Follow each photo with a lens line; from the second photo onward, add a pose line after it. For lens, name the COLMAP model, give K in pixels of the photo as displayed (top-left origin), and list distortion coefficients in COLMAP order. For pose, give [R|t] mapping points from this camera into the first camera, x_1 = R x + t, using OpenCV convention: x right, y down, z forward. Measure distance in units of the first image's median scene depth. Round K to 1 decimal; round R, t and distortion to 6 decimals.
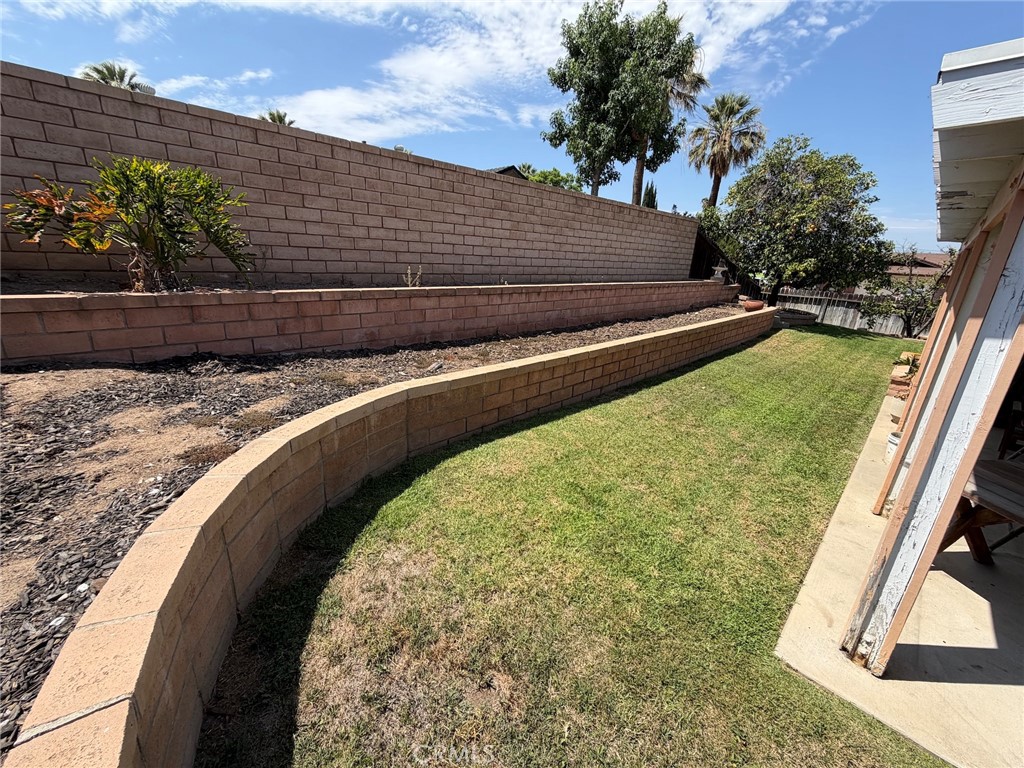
lens RADIAL K [[409.1, 0, 511.0], [0, 409.1, 383.9], [0, 0, 1]] dist [0.000148, 0.000153]
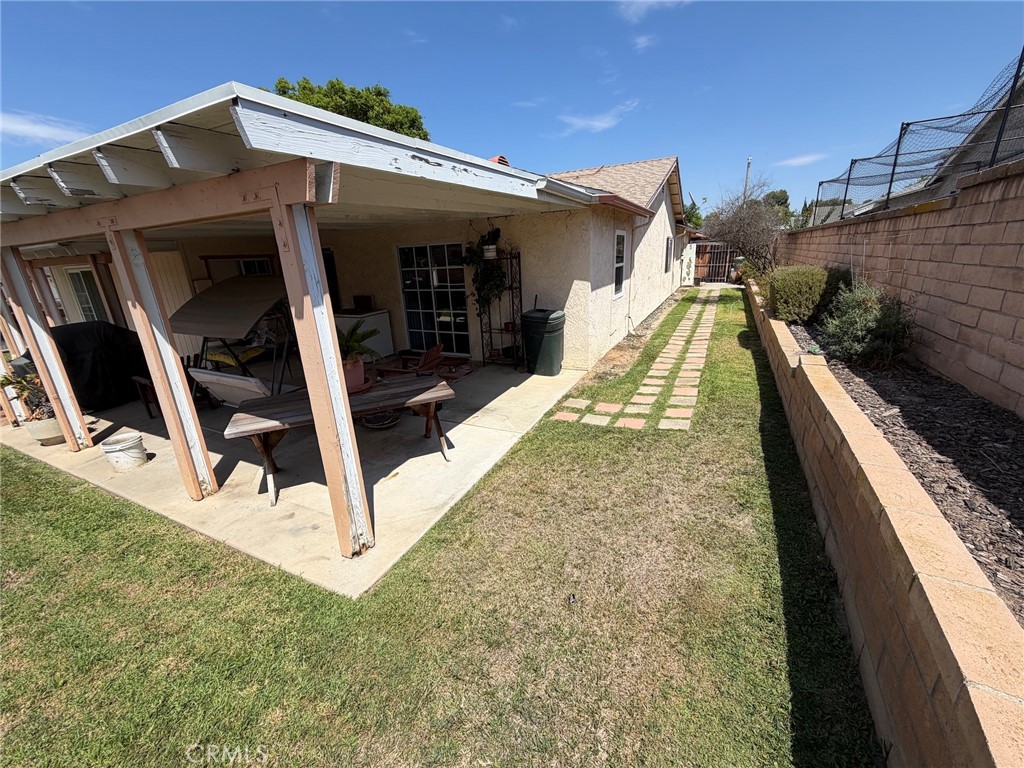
lens RADIAL K [[409.1, 0, 511.5], [0, 409.1, 384.8], [0, 0, 1]] dist [0.000148, 0.000153]
pose [[-0.325943, -0.323145, 0.888447, -0.118663], [0.312557, 0.850089, 0.423860, -0.073578], [-0.892227, 0.415844, -0.176079, 0.199251]]
